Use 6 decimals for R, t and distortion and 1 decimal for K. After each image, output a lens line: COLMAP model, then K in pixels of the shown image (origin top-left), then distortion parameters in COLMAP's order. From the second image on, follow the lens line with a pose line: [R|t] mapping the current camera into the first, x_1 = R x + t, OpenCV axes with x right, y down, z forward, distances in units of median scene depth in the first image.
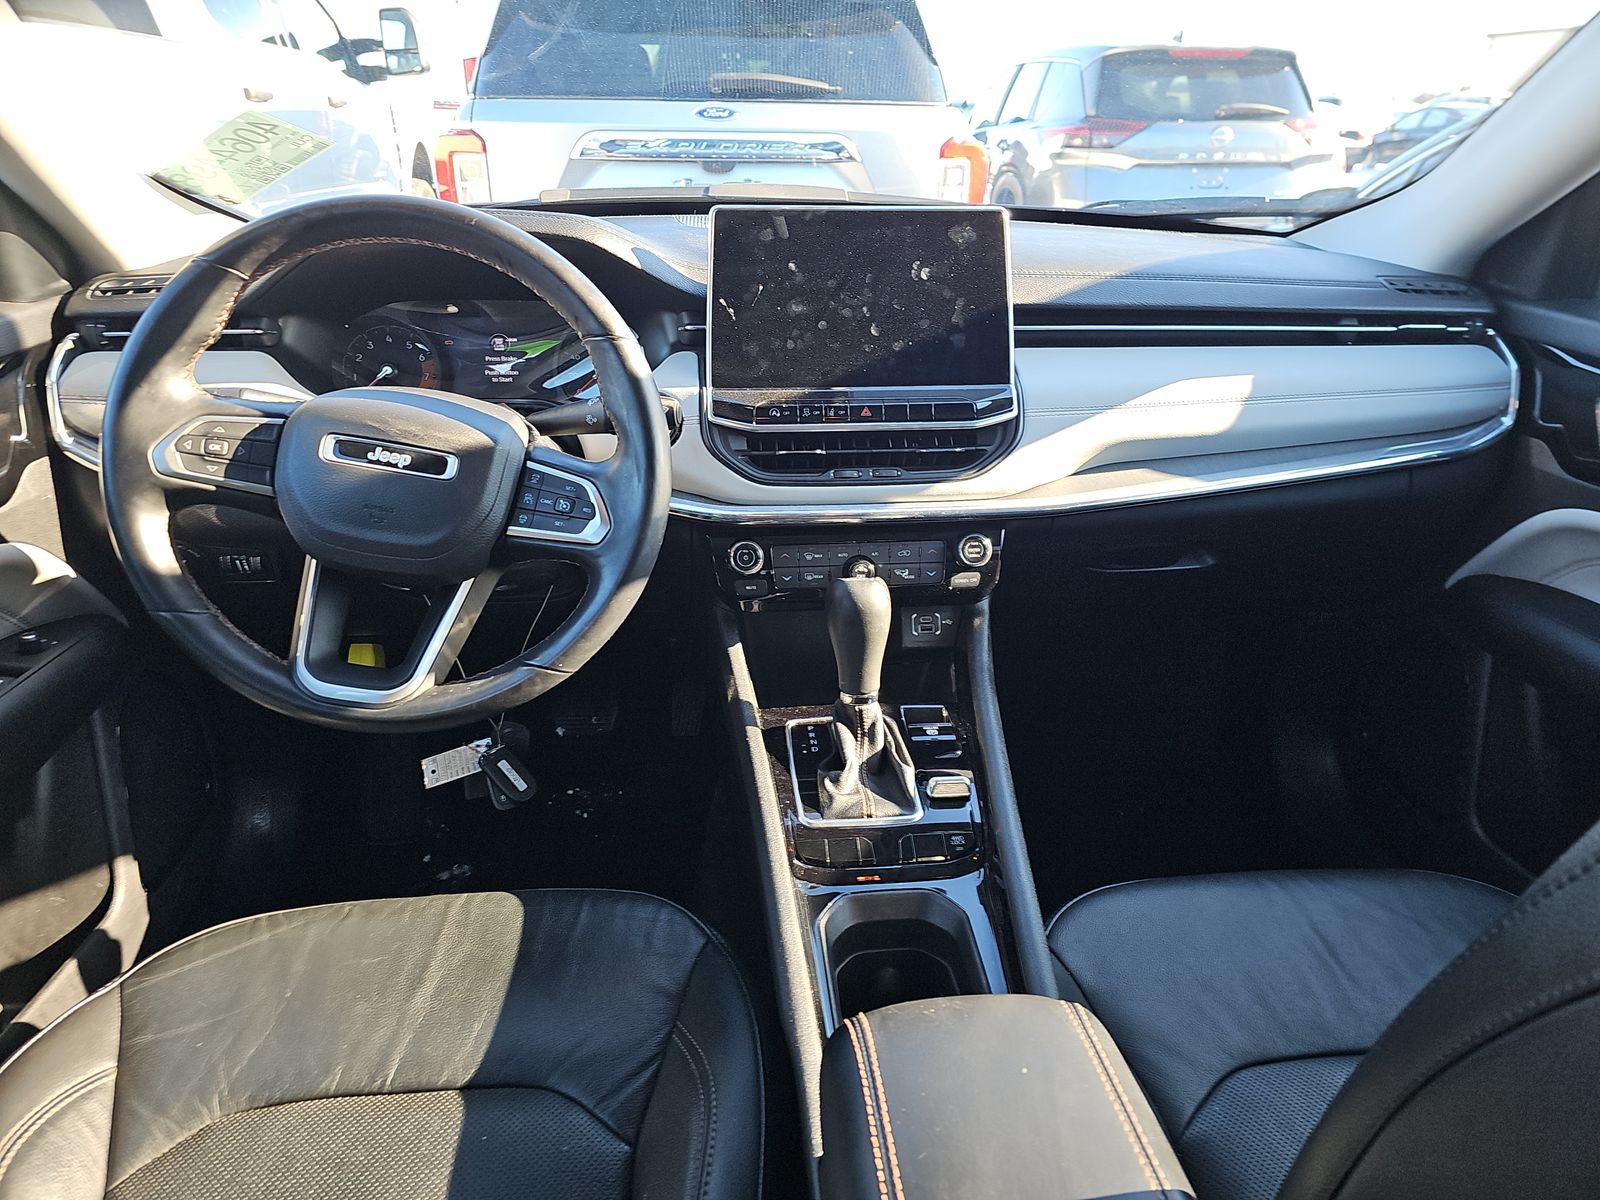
lens RADIAL K [[1064.9, 0, 800.0], [0, 1064.9, 600.0], [0, 0, 1]] dist [0.002881, -0.033385]
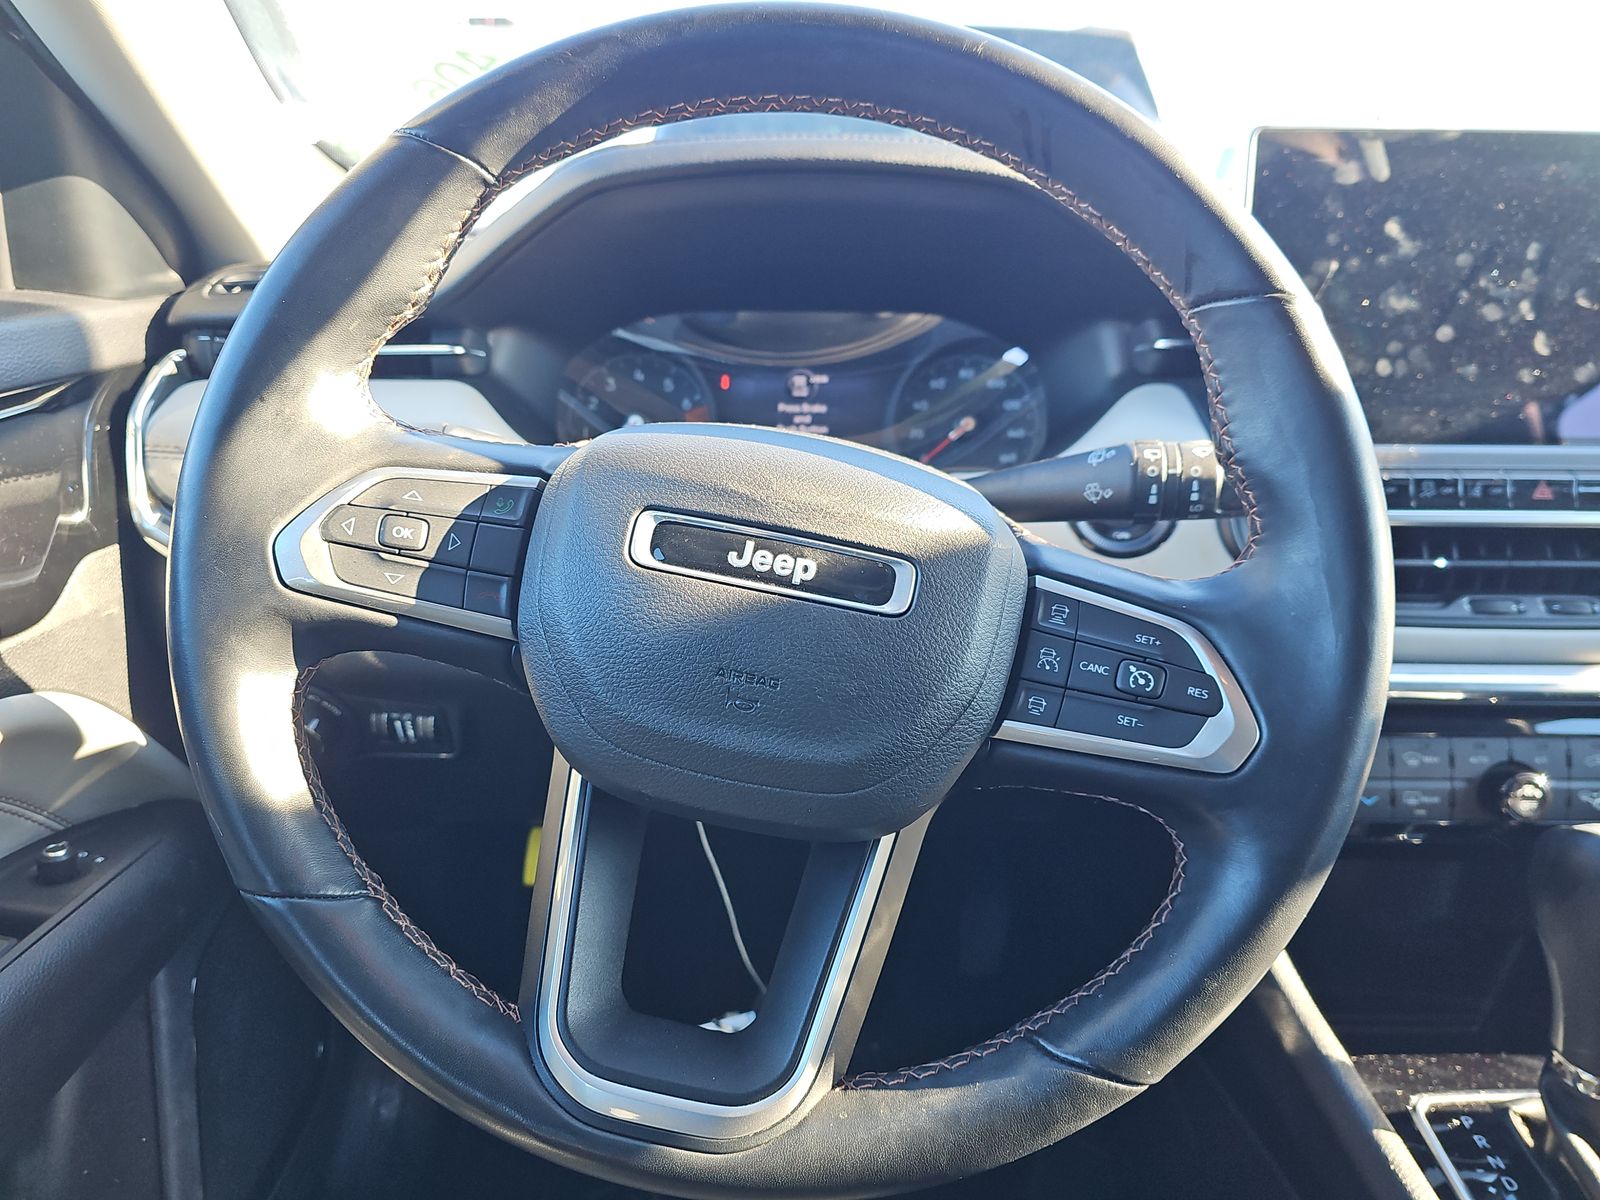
lens RADIAL K [[1269.0, 0, 800.0], [0, 1269.0, 600.0], [0, 0, 1]] dist [-0.001169, -0.046791]
pose [[0.987063, 0.025227, -0.158339, -0.270196], [-0.041406, 0.994152, -0.099731, -0.061818], [0.154897, 0.104997, 0.982335, 0.451205]]
